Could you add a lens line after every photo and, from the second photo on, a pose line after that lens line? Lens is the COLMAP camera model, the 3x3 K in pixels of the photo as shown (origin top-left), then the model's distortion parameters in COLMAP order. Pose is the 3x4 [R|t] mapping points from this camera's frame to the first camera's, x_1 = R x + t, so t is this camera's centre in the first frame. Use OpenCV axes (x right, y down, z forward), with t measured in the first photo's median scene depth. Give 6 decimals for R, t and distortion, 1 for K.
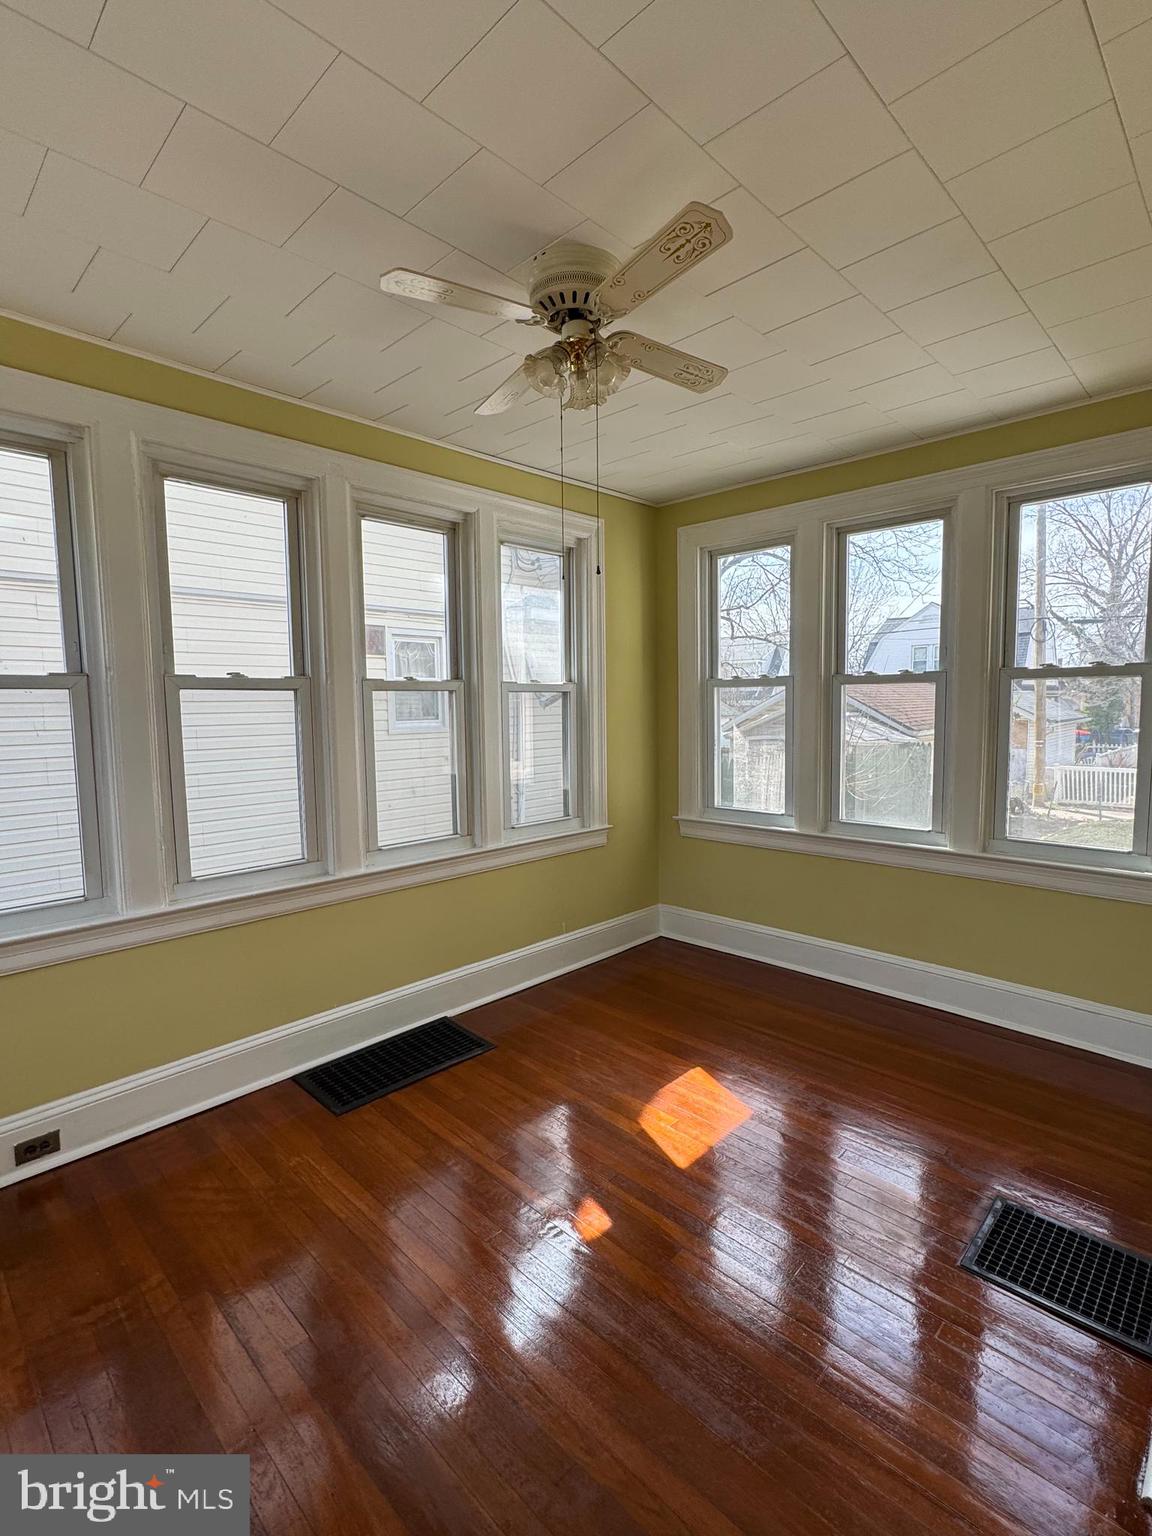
lens RADIAL K [[709.9, 0, 566.6], [0, 709.9, 770.1], [0, 0, 1]] dist [-0.002227, -0.000118]
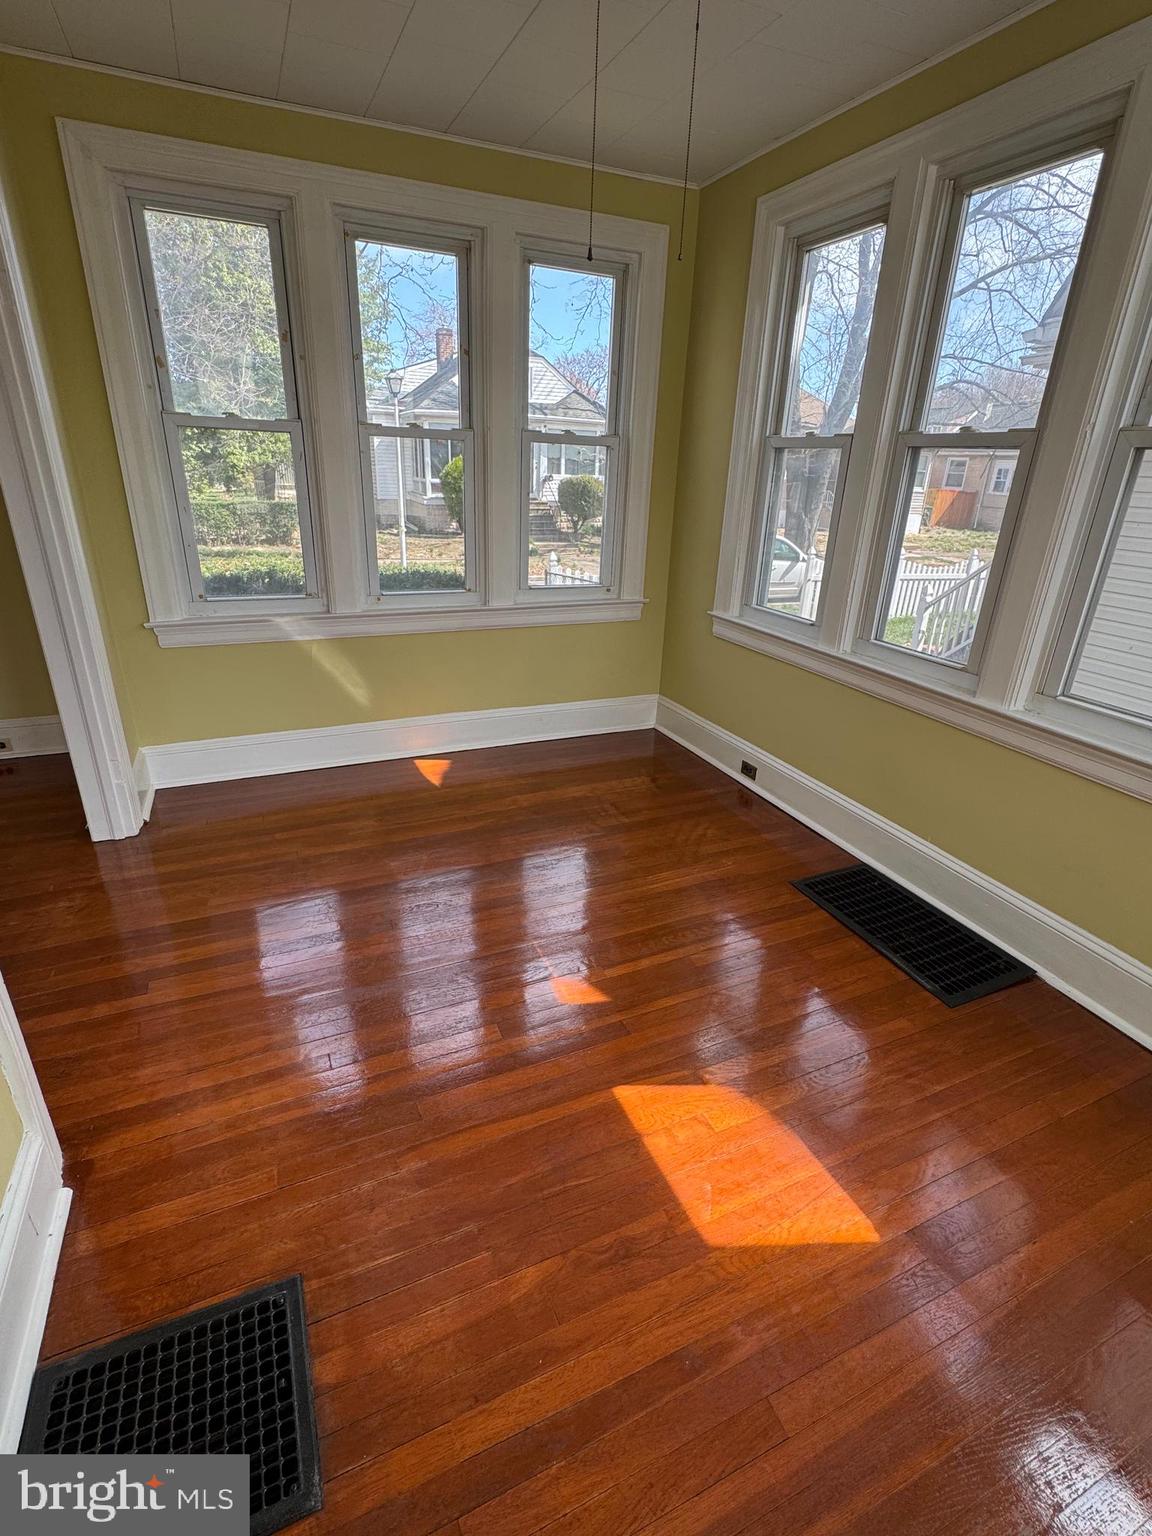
lens RADIAL K [[709.9, 0, 574.5], [0, 709.9, 769.8], [0, 0, 1]] dist [-0.002227, -0.000118]
pose [[-0.363445, 0.370608, -0.854727, 0.612901], [-0.100862, 0.896421, 0.431575, -0.088316], [0.926140, 0.243063, -0.288419, 0.916956]]
